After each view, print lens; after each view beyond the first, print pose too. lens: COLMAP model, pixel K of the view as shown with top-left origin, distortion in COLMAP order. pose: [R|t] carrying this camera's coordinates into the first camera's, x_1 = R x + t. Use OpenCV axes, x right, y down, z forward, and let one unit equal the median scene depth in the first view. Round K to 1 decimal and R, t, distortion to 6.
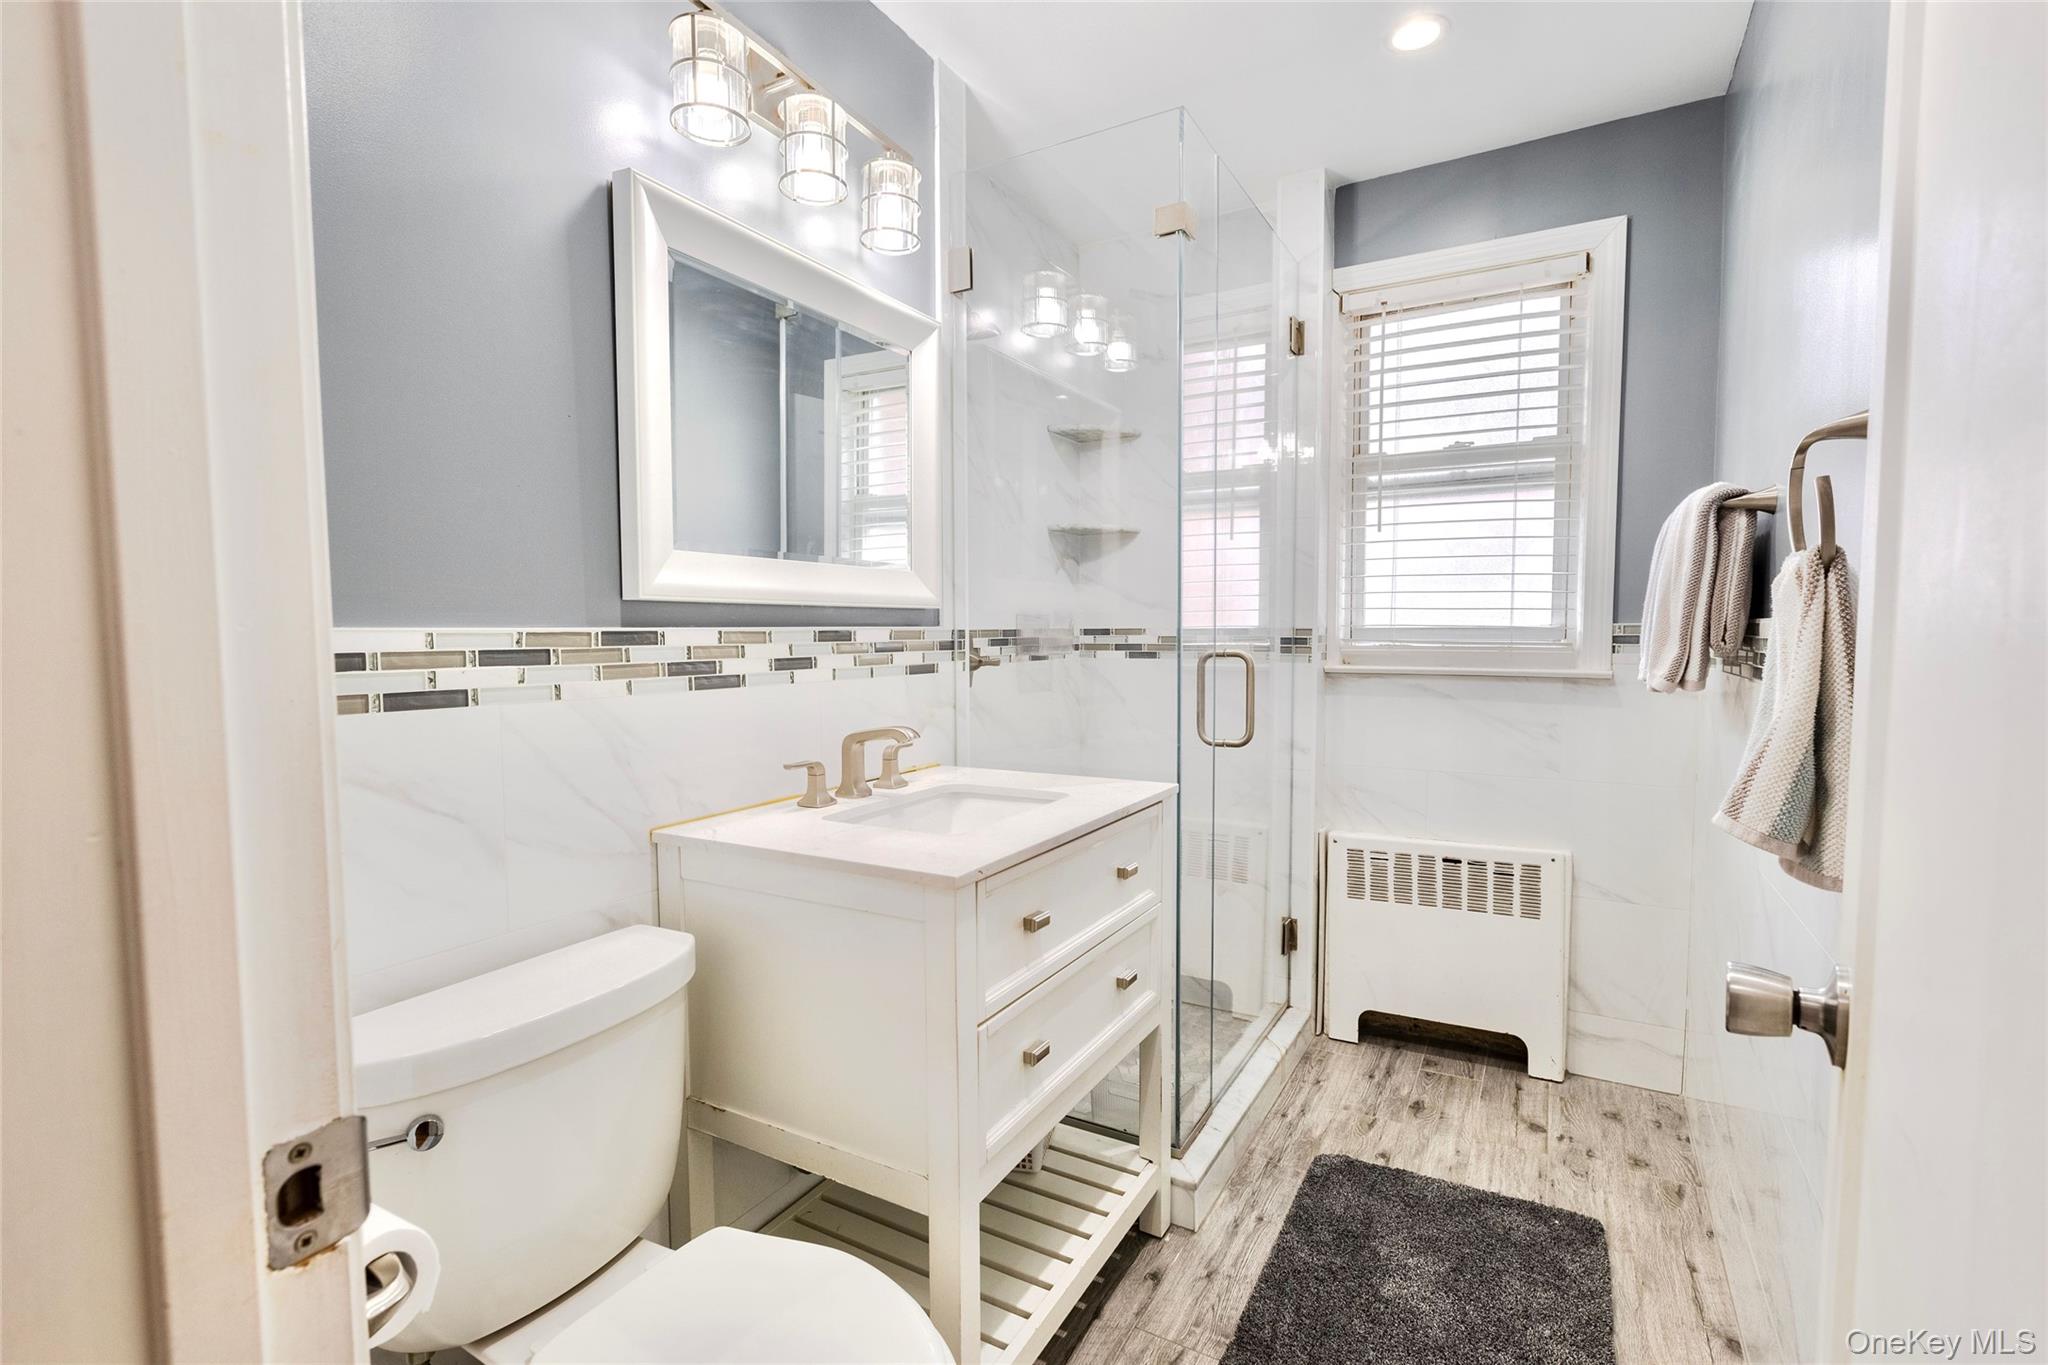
lens RADIAL K [[923.4, 0, 1034.5], [0, 923.4, 679.5], [0, 0, 1]] dist [0.003049, 0.000470]
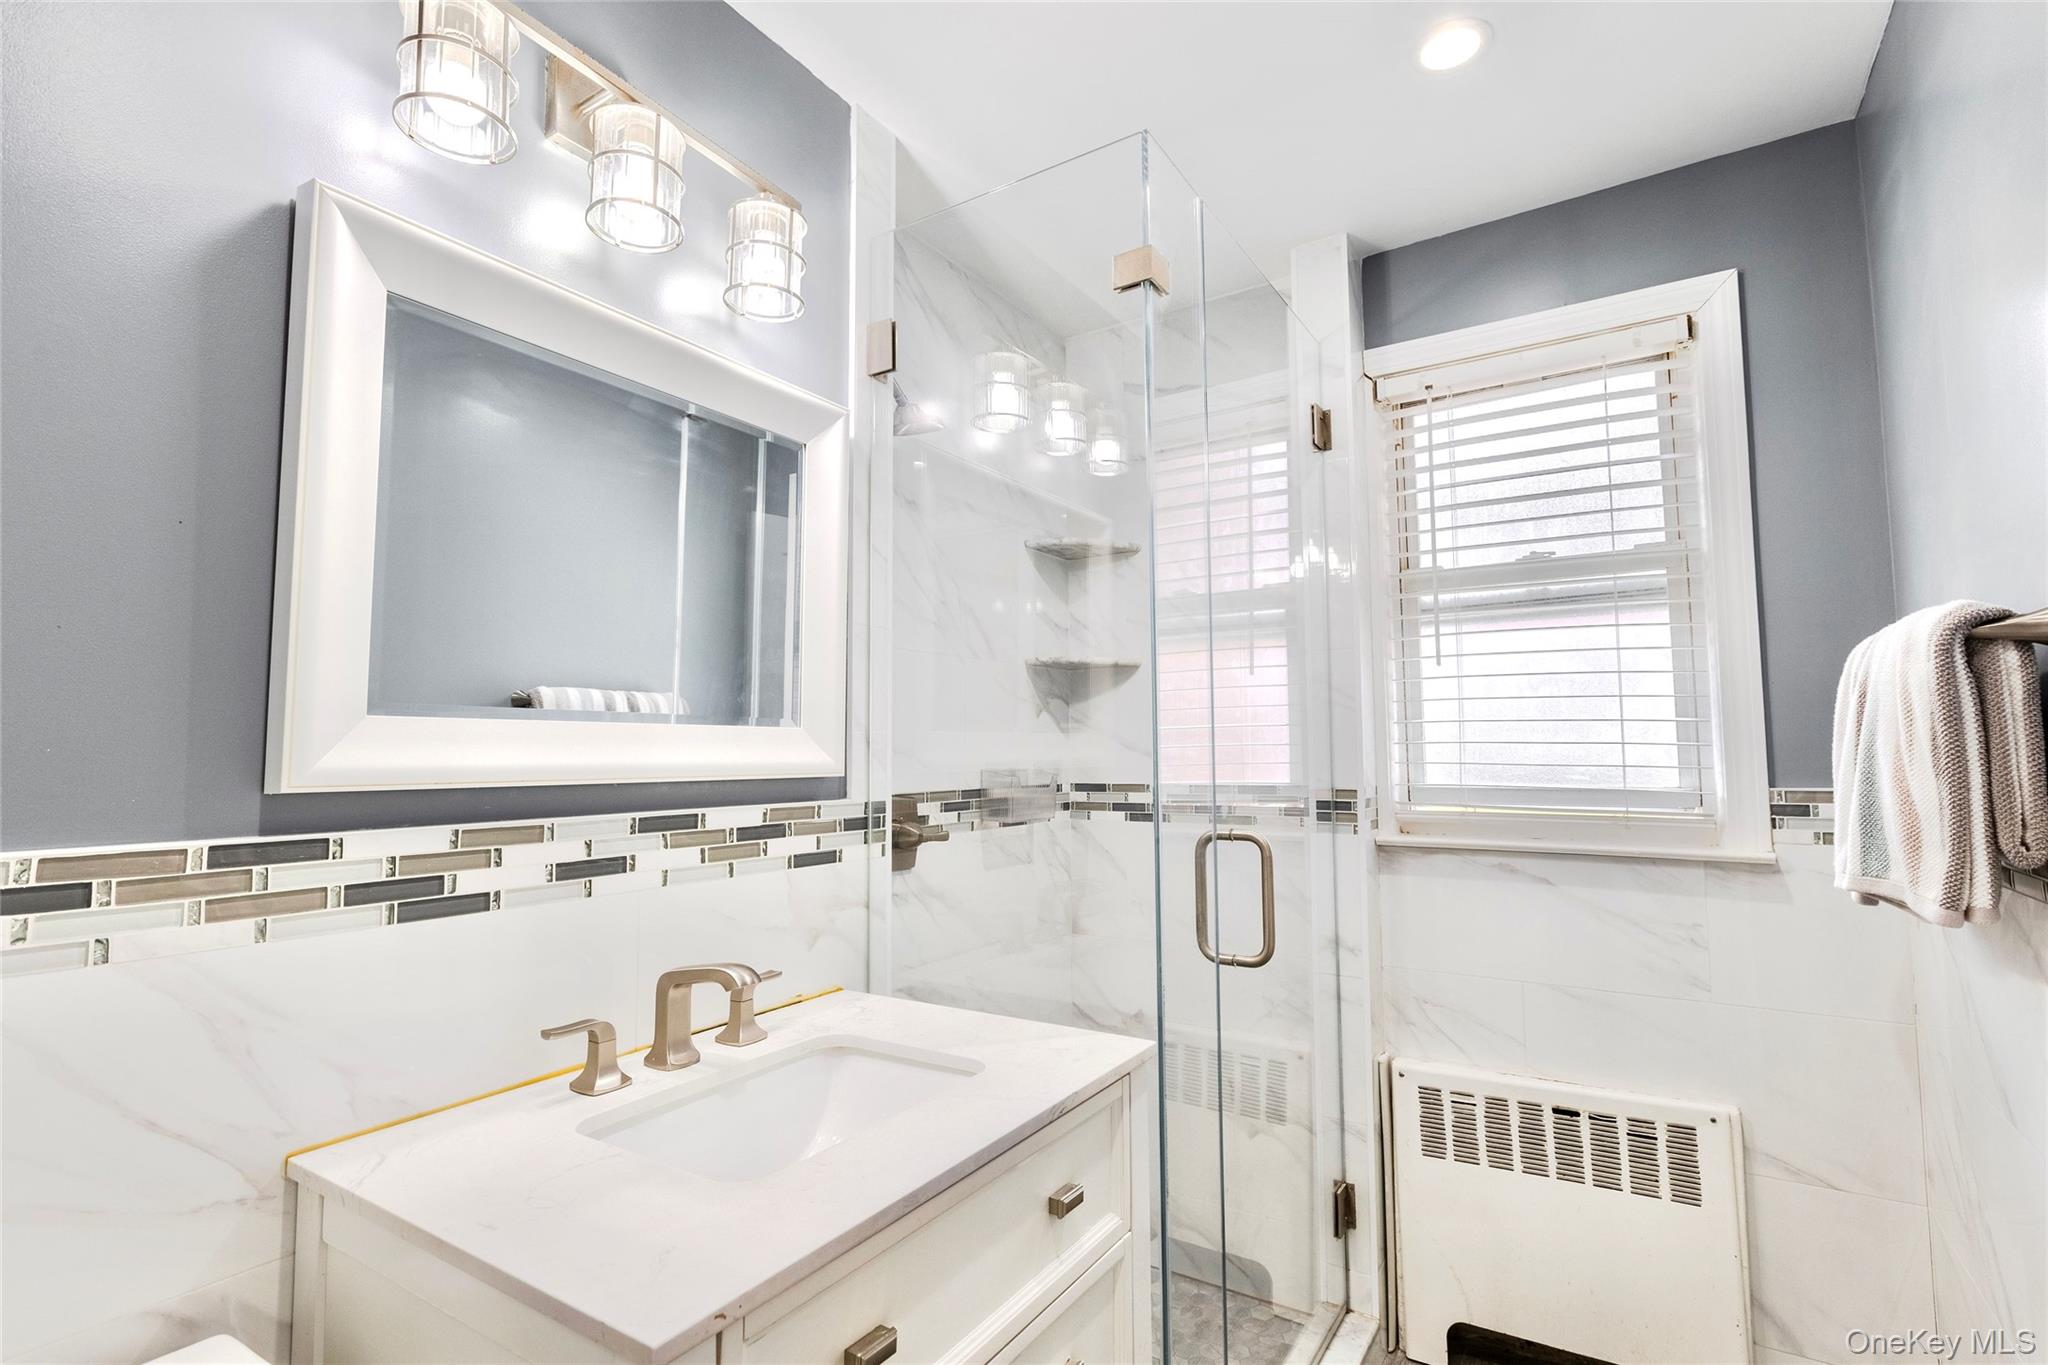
lens RADIAL K [[968.2, 0, 1024.0], [0, 968.2, 682.5], [0, 0, 1]] dist [0.002312, 0.000353]
pose [[0.998536, -0.006742, -0.053662, 0.070846], [-0.000333, 0.991416, -0.130745, -0.040531], [0.054083, 0.130572, 0.989963, 0.182114]]
